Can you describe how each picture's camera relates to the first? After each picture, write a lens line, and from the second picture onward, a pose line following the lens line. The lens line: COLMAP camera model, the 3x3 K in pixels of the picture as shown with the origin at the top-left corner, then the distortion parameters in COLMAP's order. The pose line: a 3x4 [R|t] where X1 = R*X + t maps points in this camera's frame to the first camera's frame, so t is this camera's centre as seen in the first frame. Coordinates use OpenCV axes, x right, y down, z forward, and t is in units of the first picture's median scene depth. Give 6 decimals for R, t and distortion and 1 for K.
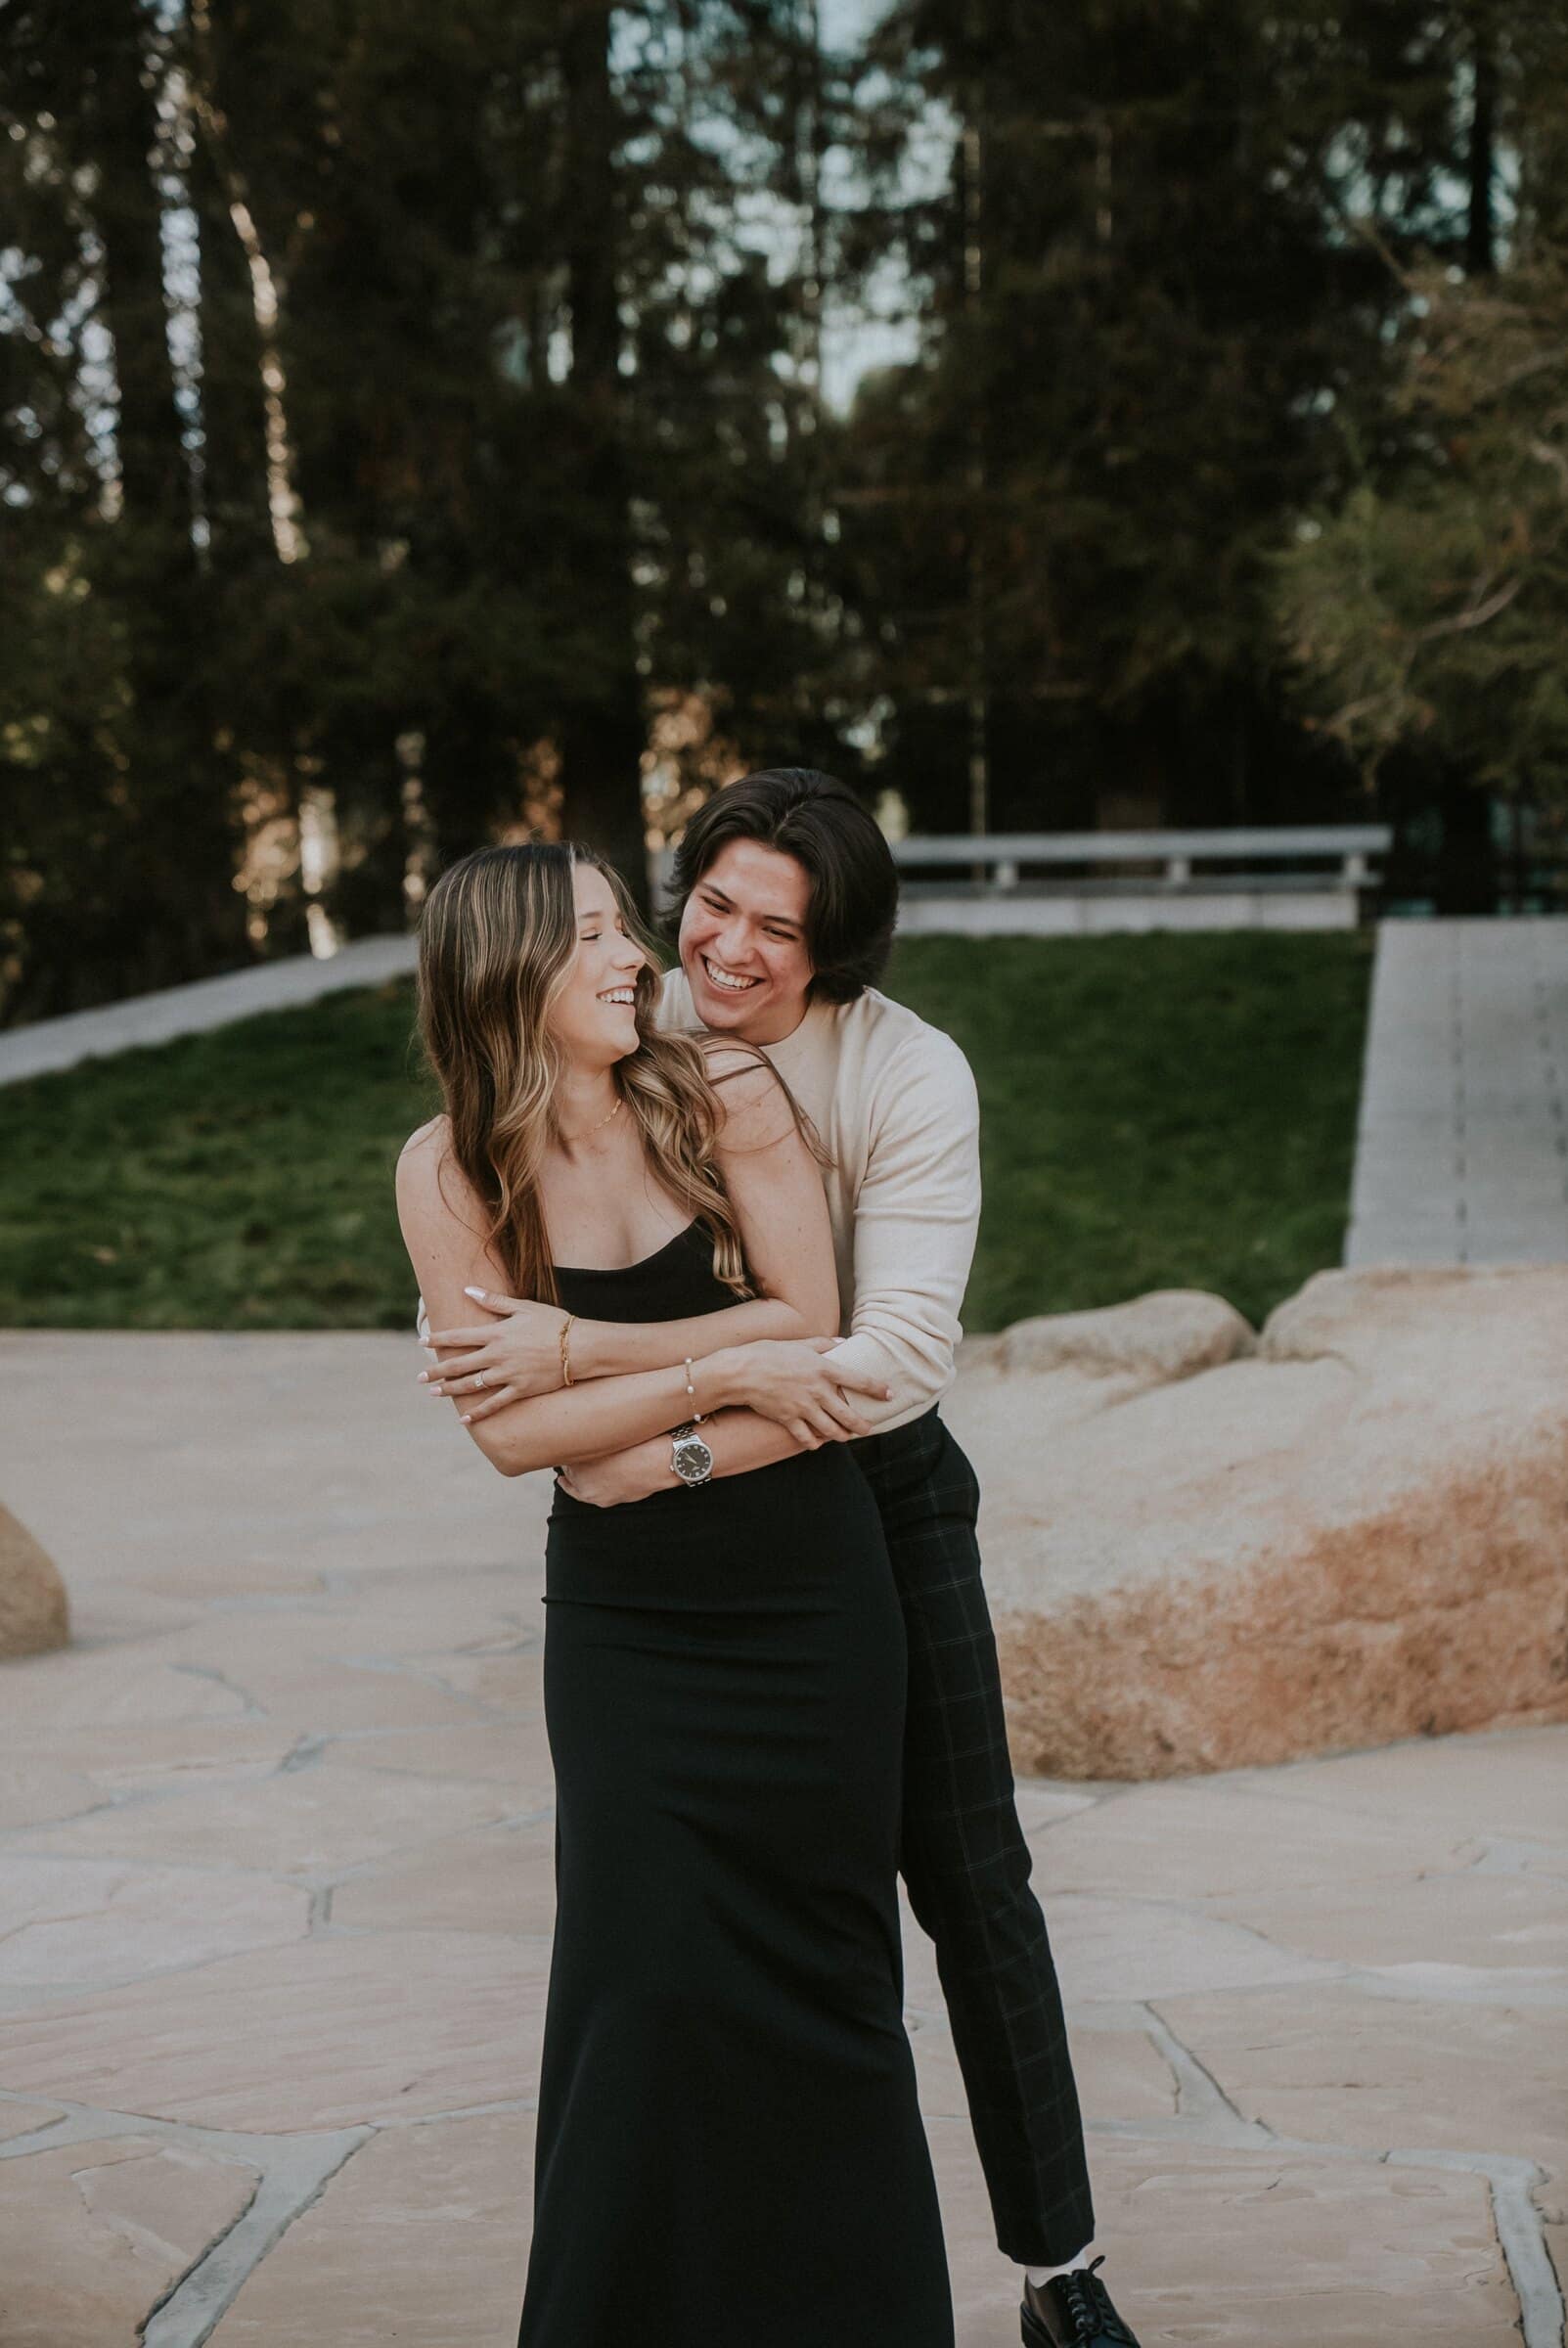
lens RADIAL K [[4430.5, 0, 784.0], [0, 4430.5, 1174.0], [0, 0, 1]] dist [0.272325, 0.097010]
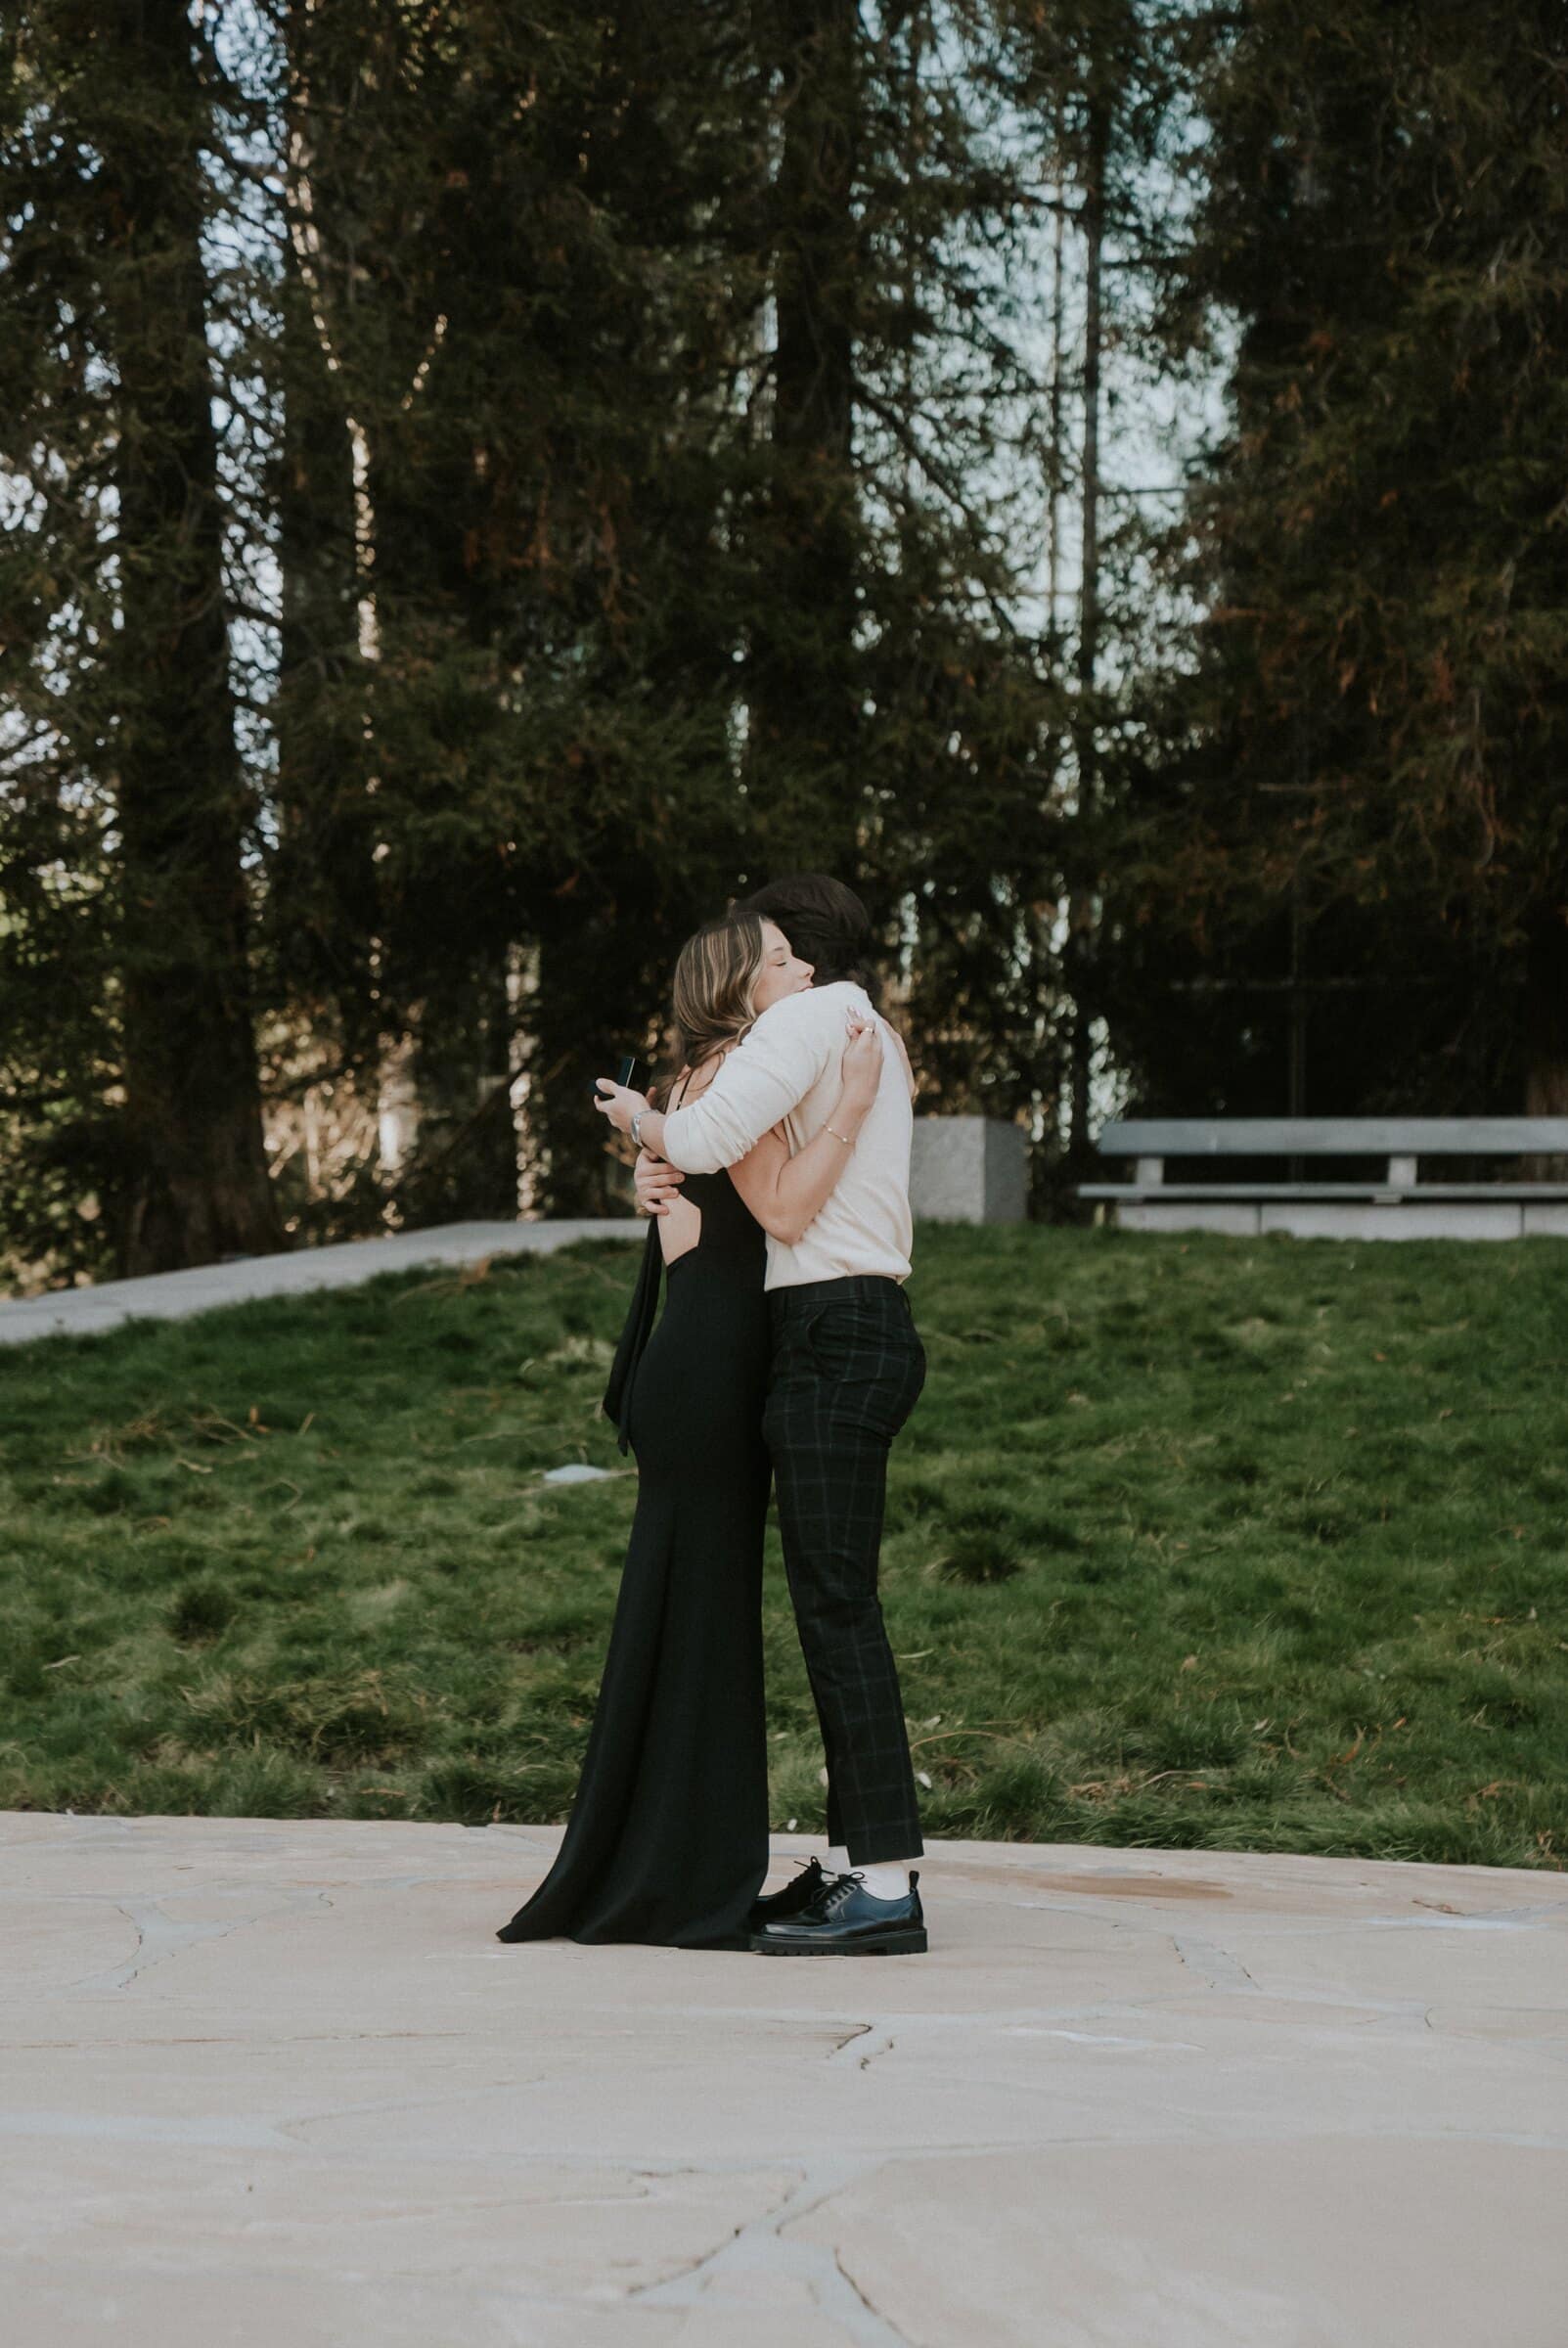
lens RADIAL K [[4430.5, 0, 784.0], [0, 4430.5, 1174.0], [0, 0, 1]] dist [0.272325, 0.097010]
pose [[0.999299, 0.028905, -0.023794, -0.029639], [-0.031464, 0.992824, -0.115373, 0.014626], [0.020289, 0.116041, 0.993037, 0.354058]]
